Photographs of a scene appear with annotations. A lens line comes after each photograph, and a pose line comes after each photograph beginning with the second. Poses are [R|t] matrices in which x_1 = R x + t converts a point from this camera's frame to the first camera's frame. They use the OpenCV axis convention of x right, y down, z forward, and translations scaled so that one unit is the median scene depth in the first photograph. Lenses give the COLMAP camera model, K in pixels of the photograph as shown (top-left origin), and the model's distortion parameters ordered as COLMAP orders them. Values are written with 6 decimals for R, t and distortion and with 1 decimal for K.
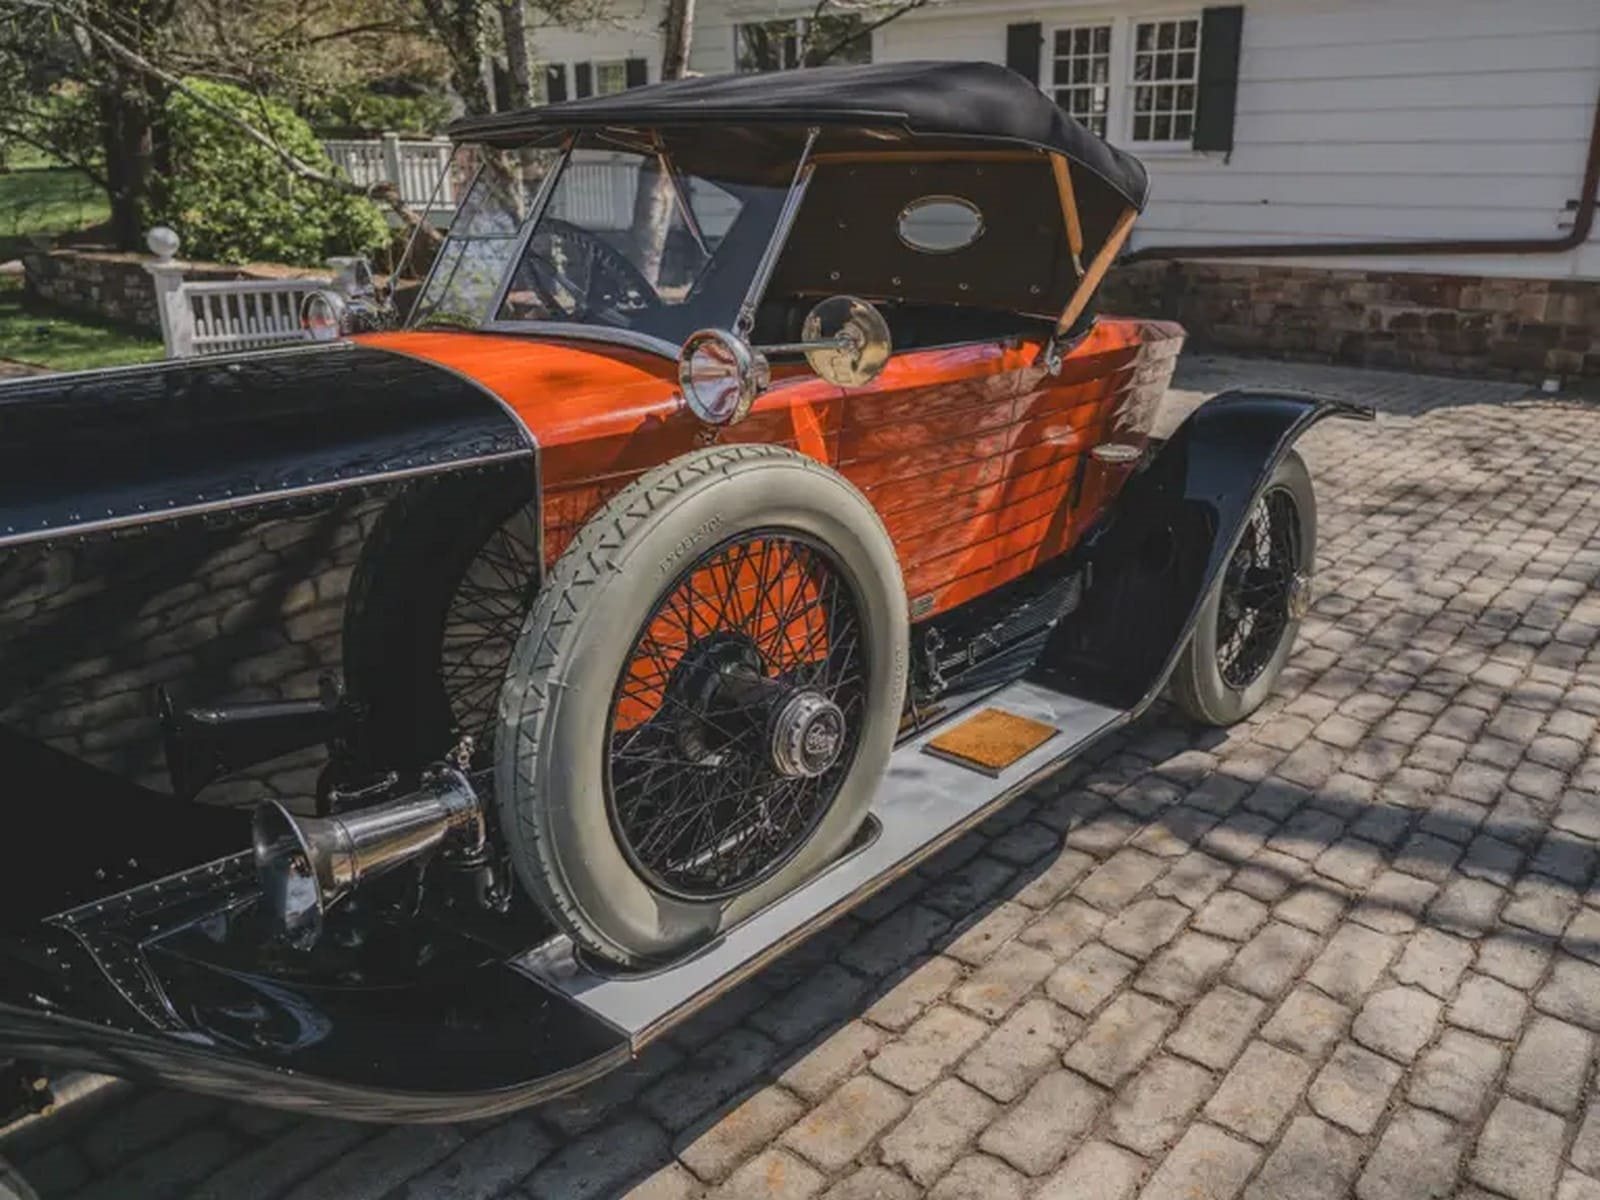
lens RADIAL K [[1265.3, 0, 873.6], [0, 1265.3, 630.4], [0, 0, 1]] dist [-0.003222, -0.005094]
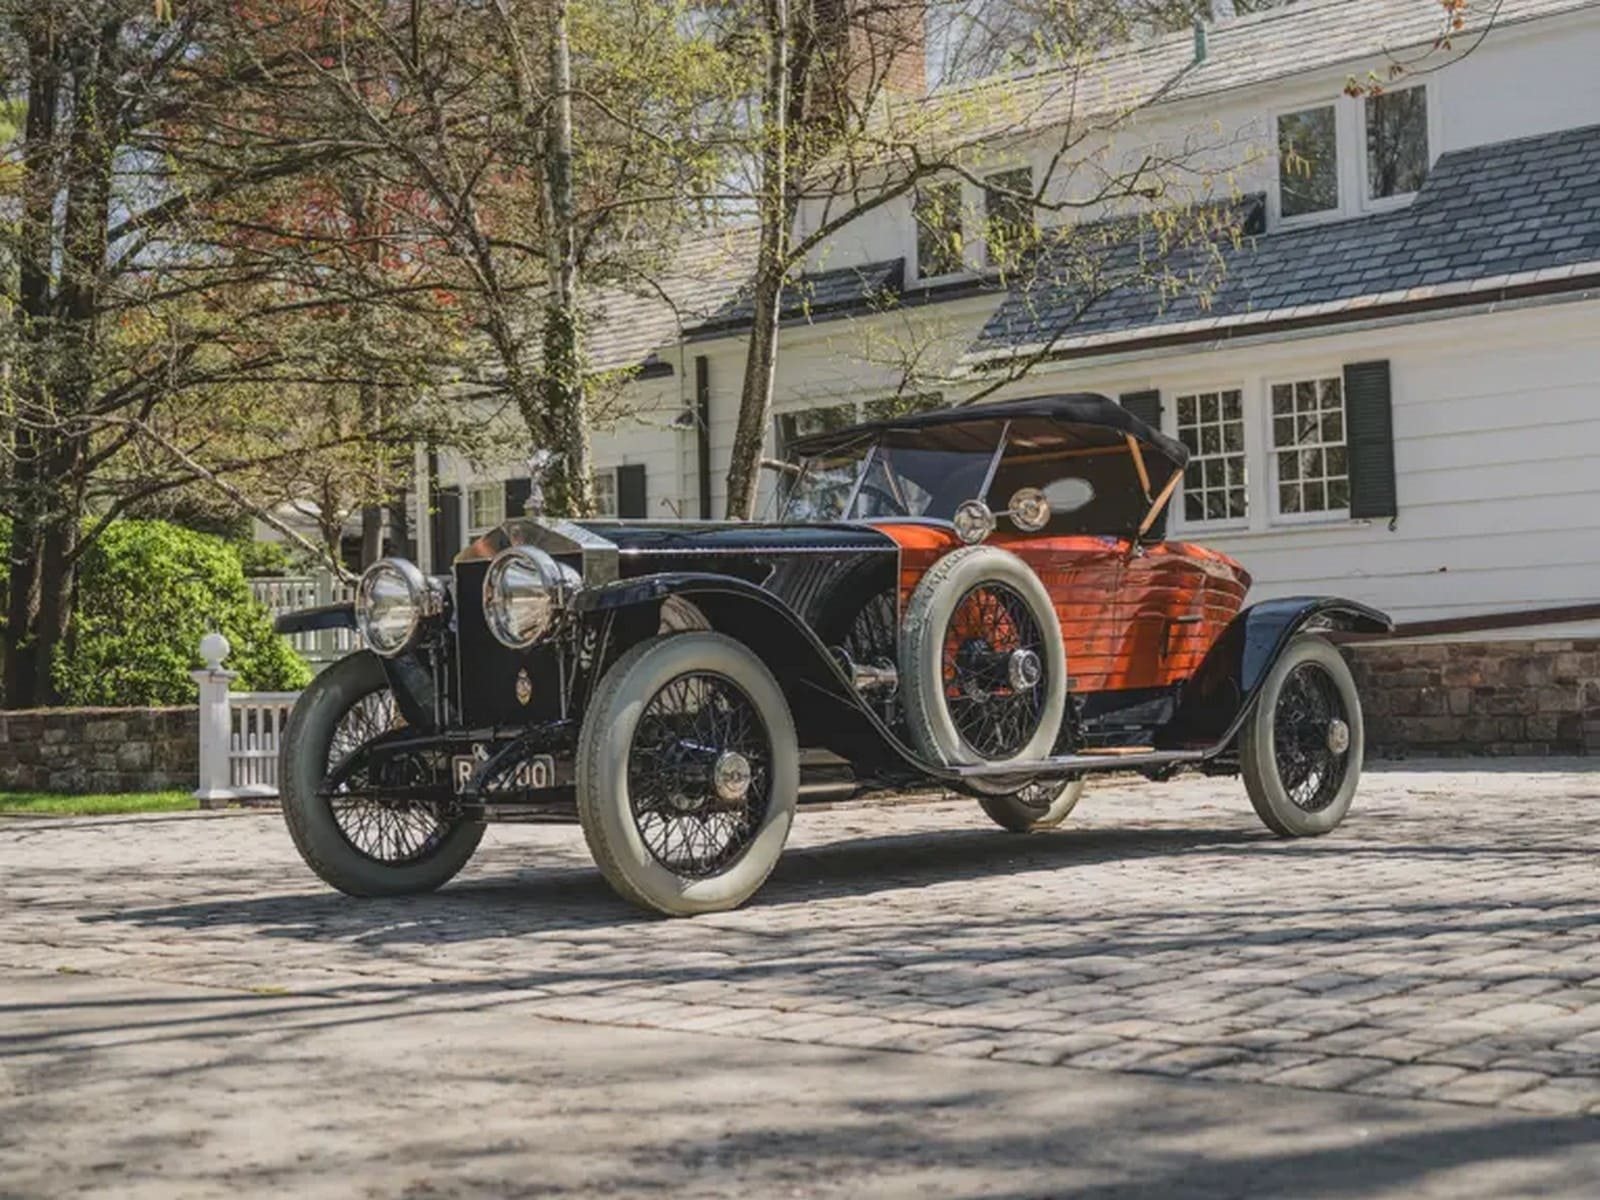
lens RADIAL K [[2233.6, 0, 803.6], [0, 2233.6, 676.1], [0, 0, 1]] dist [-0.015117, -0.024925]
pose [[0.997483, -0.044044, -0.055560, -0.041754], [0.023428, 0.944376, -0.328032, 0.259234], [0.066917, 0.325905, 0.943031, -0.509330]]
